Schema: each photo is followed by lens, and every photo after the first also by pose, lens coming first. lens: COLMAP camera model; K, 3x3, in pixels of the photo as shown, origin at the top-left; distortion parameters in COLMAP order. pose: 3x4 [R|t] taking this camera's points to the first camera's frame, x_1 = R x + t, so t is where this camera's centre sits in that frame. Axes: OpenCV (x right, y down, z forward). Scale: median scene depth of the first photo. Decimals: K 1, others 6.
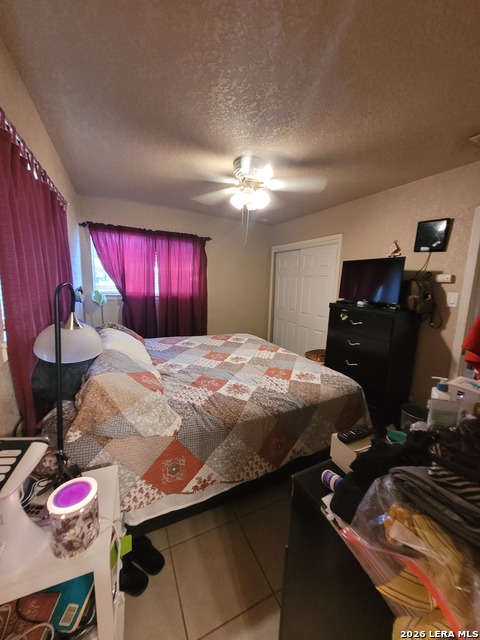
lens RADIAL K [[249.3, 0, 240.0], [0, 249.3, 322.2], [0, 0, 1]] dist [0.013628, -0.001788]
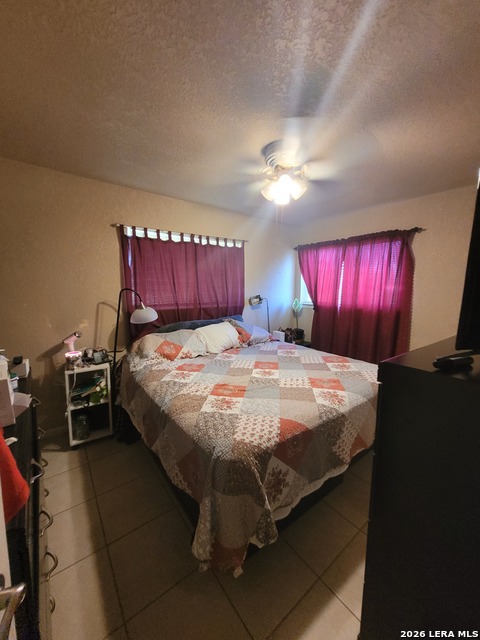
lens RADIAL K [[249.3, 0, 239.6], [0, 249.3, 321.7], [0, 0, 1]] dist [0.013628, -0.001788]
pose [[0.200980, 0.098221, -0.974659, 0.548748], [-0.169886, 0.983379, 0.064068, -0.048915], [0.964752, 0.152704, 0.214326, 0.464479]]
